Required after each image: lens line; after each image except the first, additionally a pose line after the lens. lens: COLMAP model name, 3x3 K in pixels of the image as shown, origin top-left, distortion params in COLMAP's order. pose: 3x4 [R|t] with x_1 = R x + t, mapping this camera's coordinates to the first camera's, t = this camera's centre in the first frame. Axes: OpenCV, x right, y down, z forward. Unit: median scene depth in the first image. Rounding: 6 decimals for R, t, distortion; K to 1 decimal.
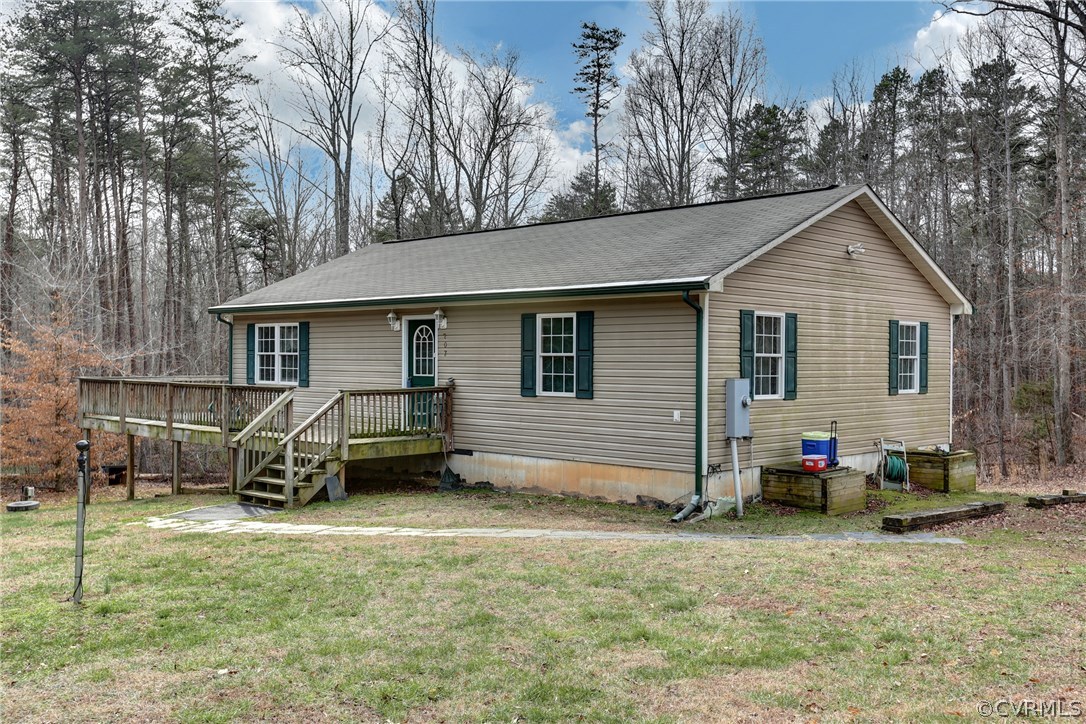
lens RADIAL K [[1034.9, 0, 541.5], [0, 1034.9, 358.8], [0, 0, 1]] dist [0.091833, 0.000000]
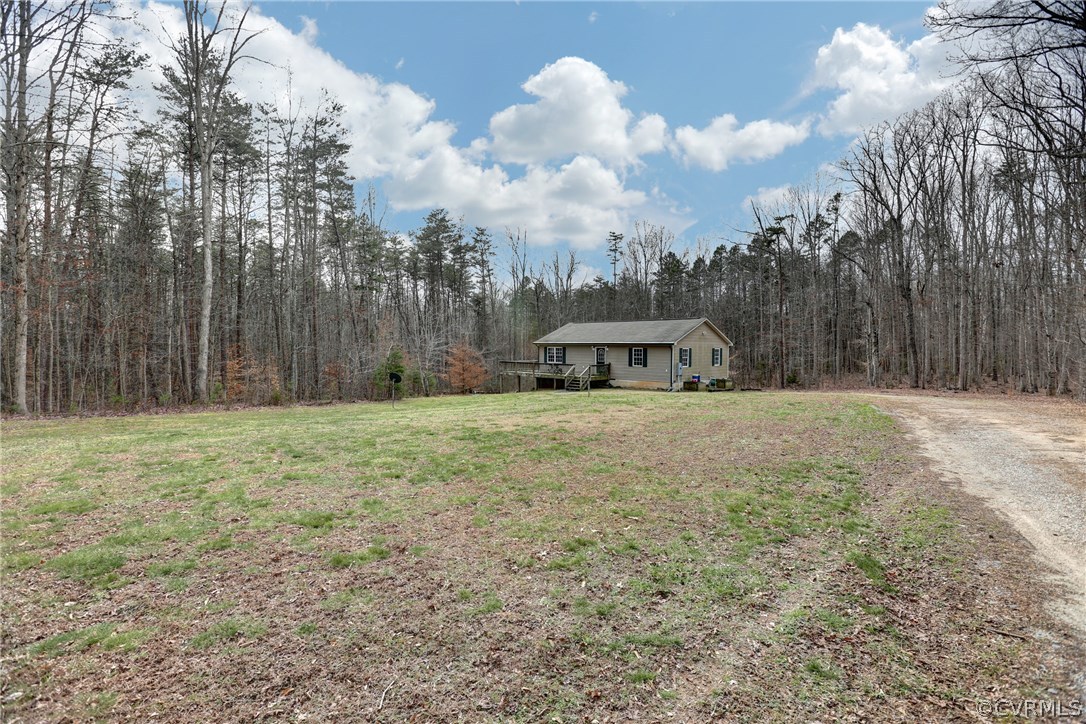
lens RADIAL K [[506.2, 0, 544.2], [0, 506.2, 365.4], [0, 0, 1]] dist [-0.000554, -0.000038]
pose [[0.999752, -0.001456, -0.022222, -0.309280], [0.002348, 0.999189, 0.040185, -0.052267], [0.022145, -0.040227, 0.998945, -1.086797]]
